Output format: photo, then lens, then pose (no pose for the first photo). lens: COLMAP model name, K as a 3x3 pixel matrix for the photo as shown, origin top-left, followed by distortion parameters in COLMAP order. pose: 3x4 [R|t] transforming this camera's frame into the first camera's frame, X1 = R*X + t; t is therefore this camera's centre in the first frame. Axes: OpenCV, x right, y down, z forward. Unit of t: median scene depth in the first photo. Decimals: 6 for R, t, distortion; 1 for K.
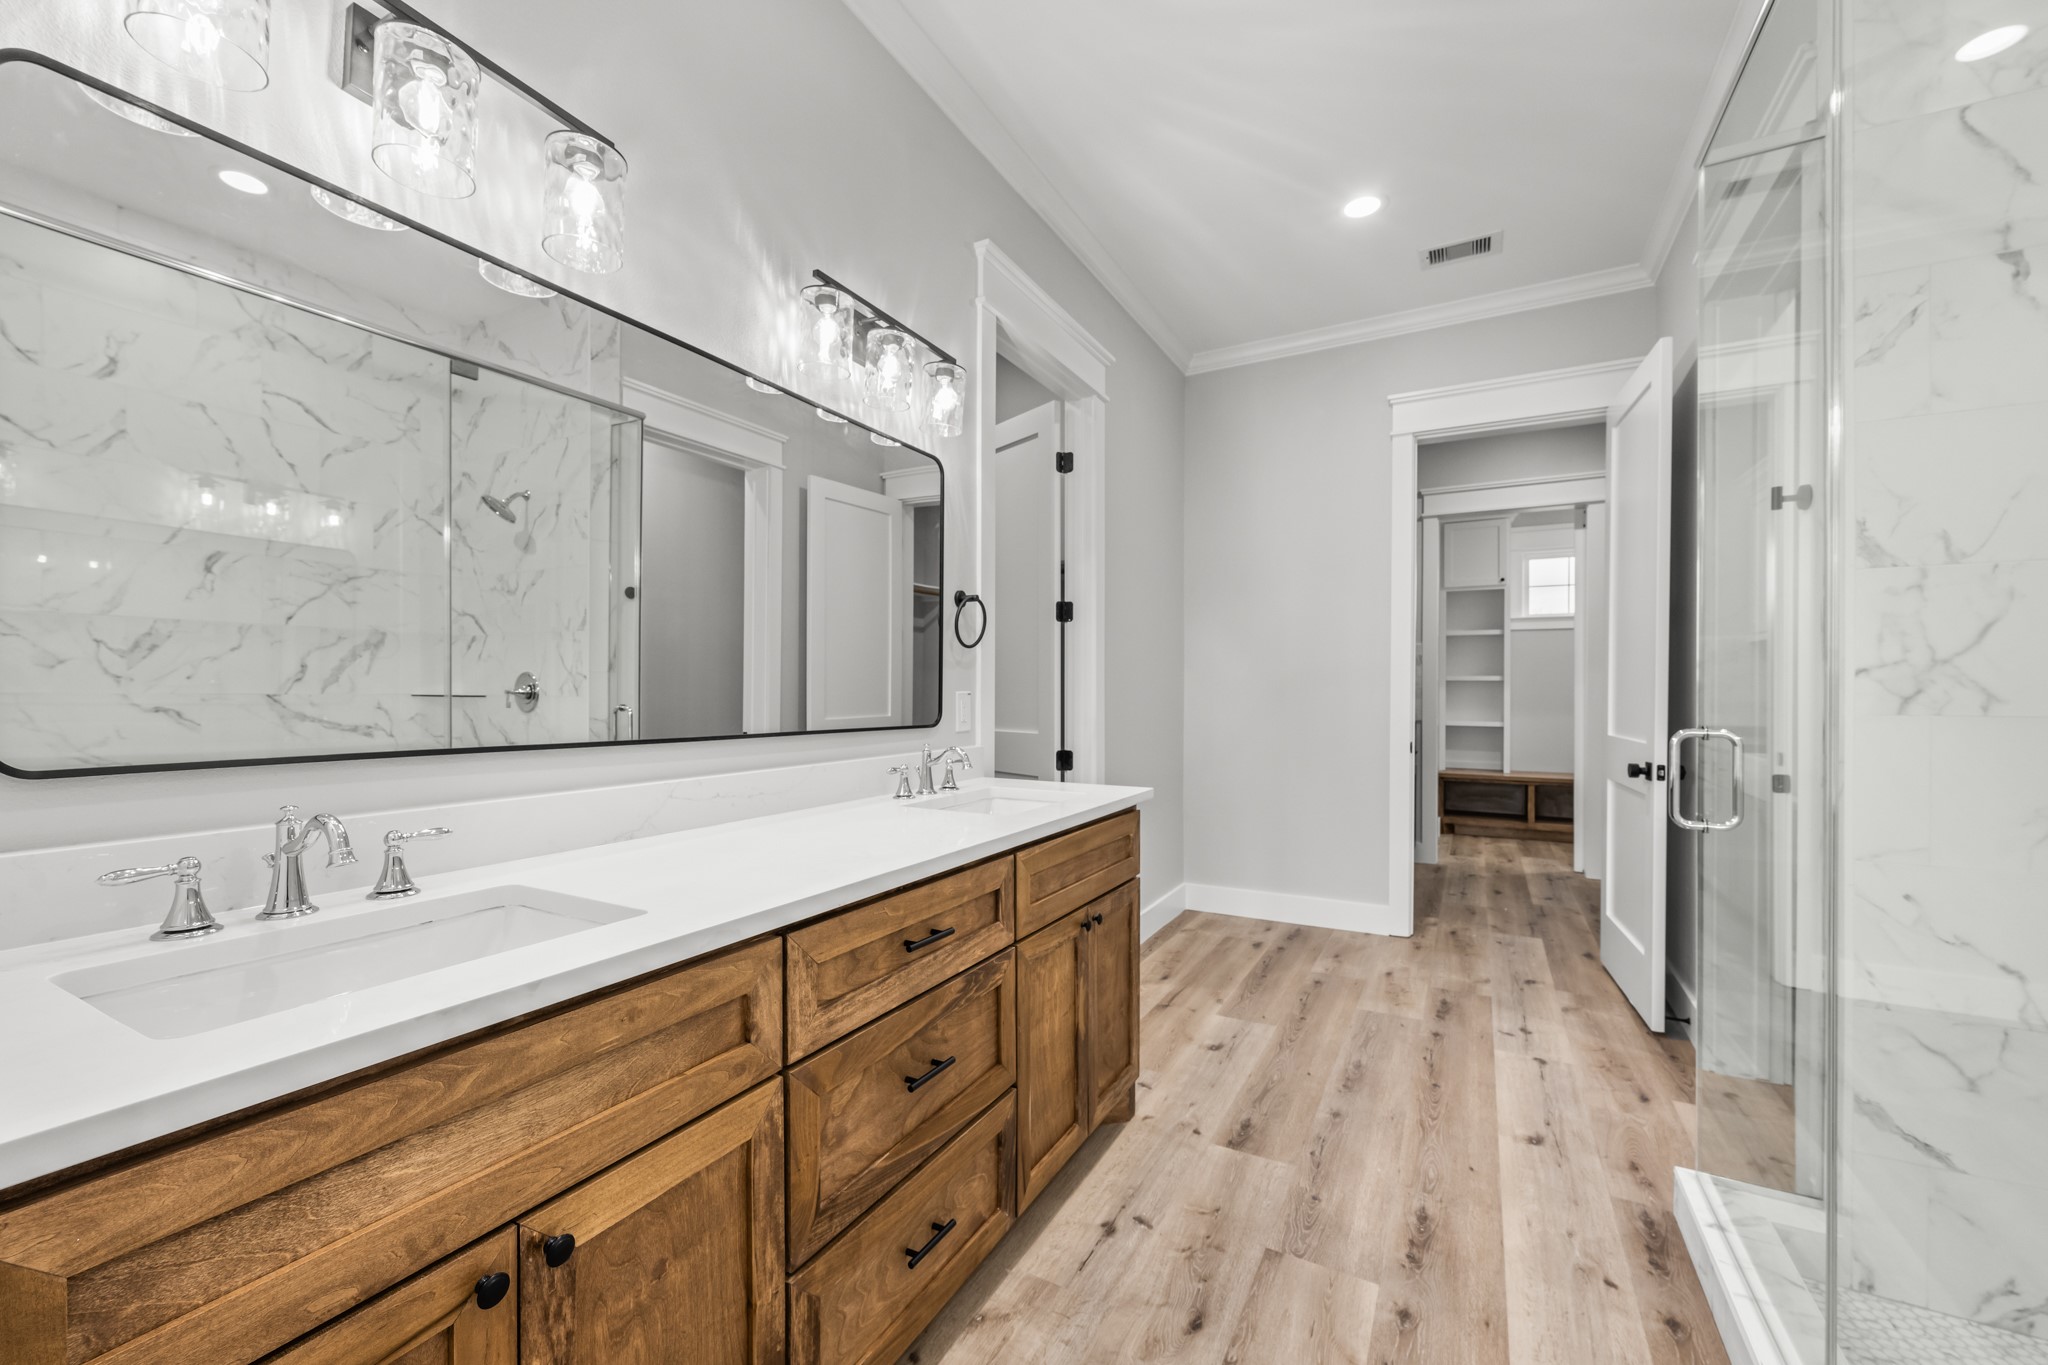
lens RADIAL K [[809.5, 0, 1030.0], [0, 809.5, 685.5], [0, 0, 1]] dist [-0.000491, -0.000139]
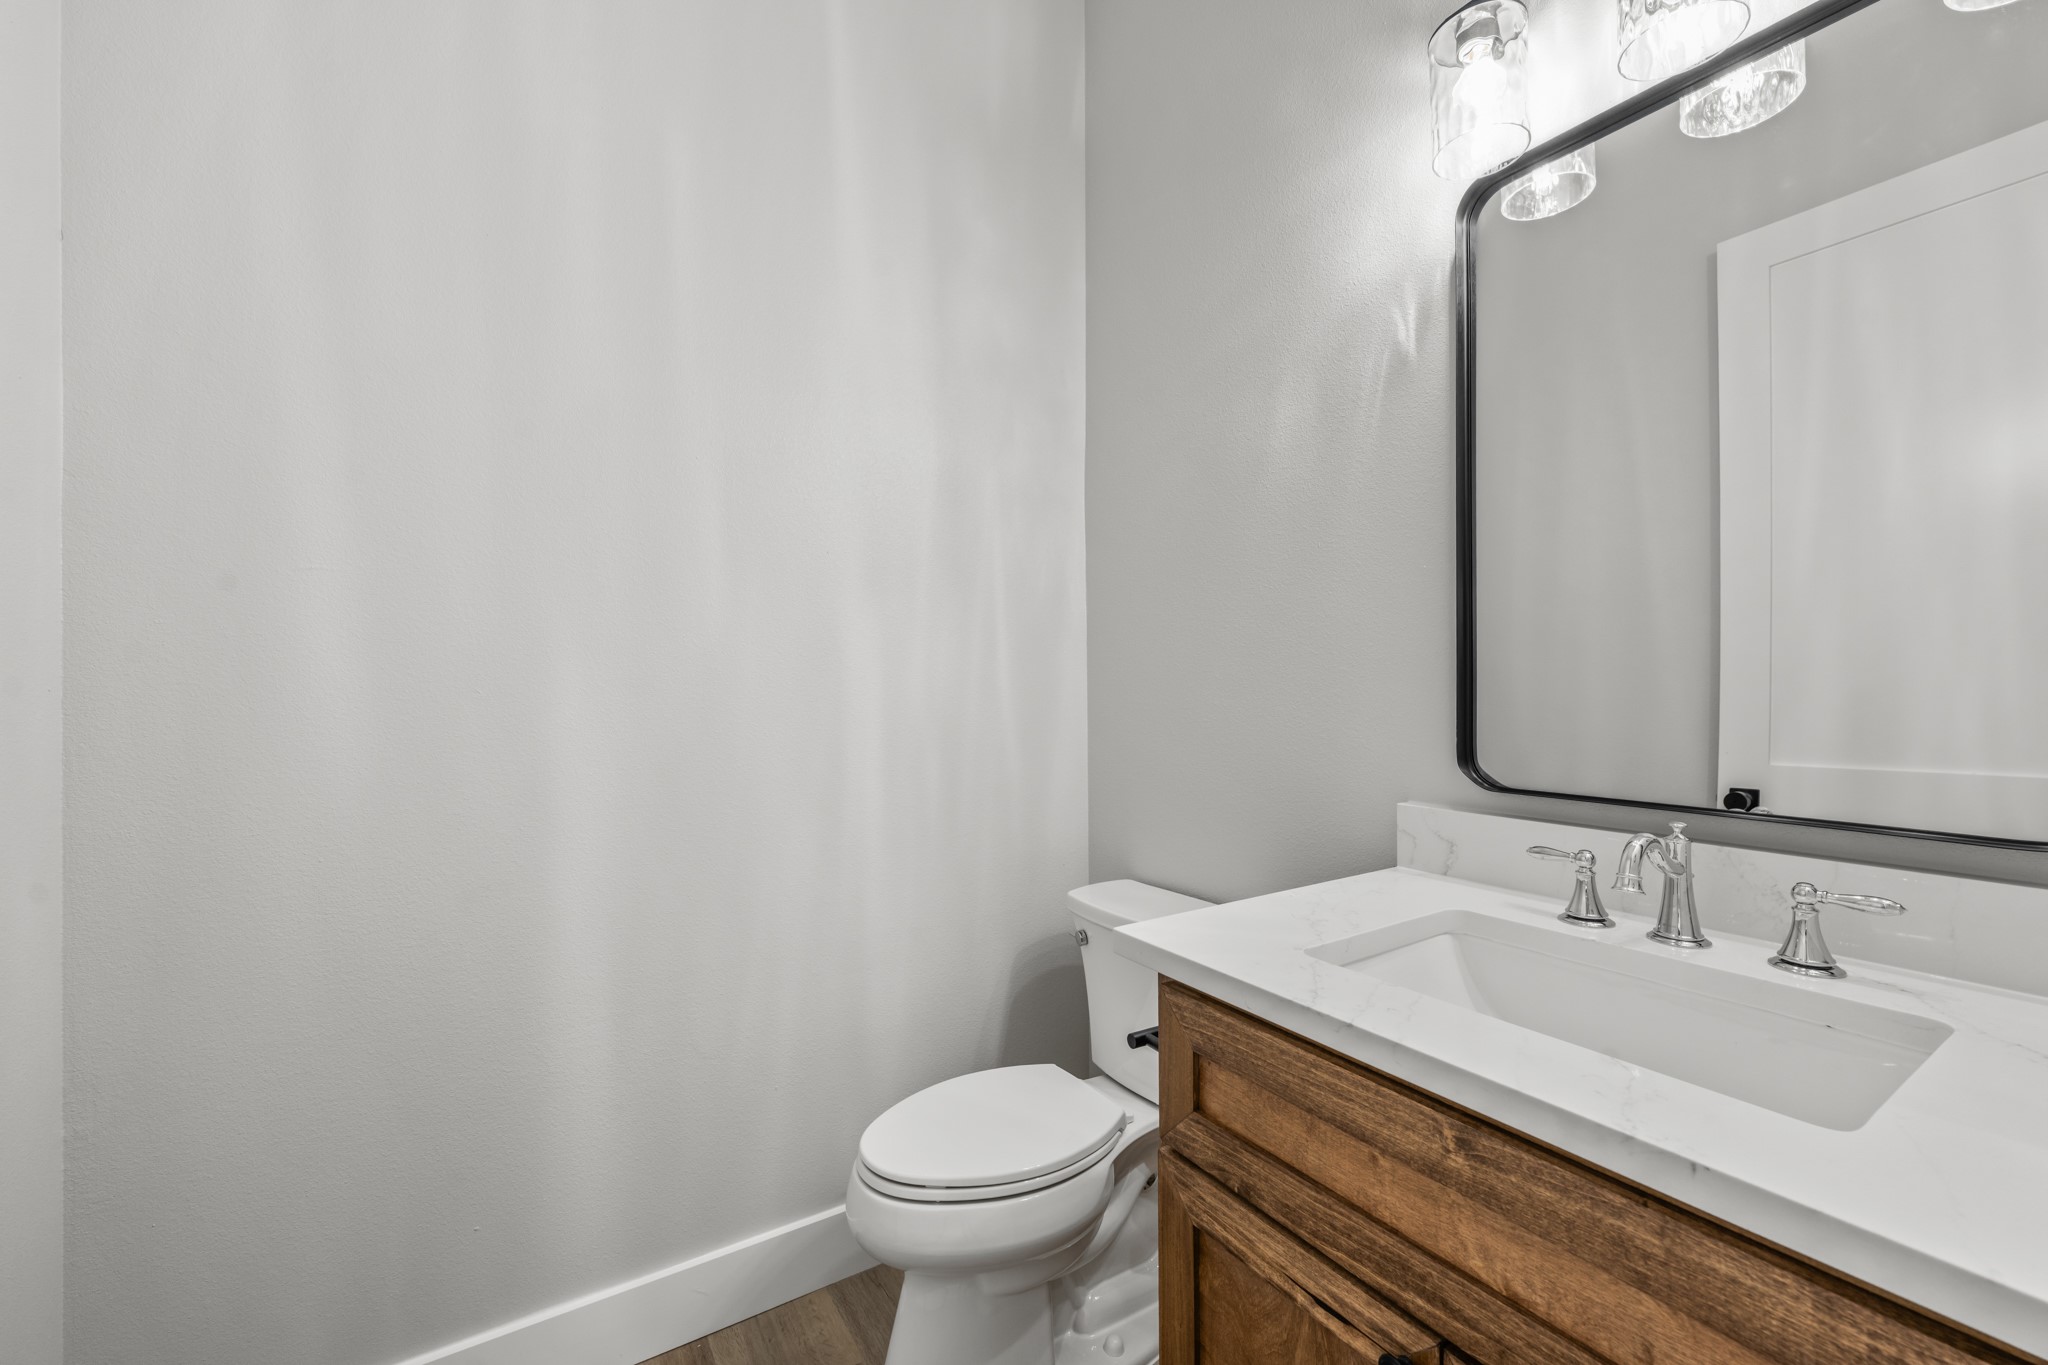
lens RADIAL K [[809.5, 0, 1030.0], [0, 809.5, 685.5], [0, 0, 1]] dist [-0.000491, -0.000139]
pose [[-0.481409, 0.006055, -0.876475, 0.272251], [0.002275, 0.999981, 0.005659, -0.020066], [0.876493, 0.000730, -0.481414, 0.851070]]
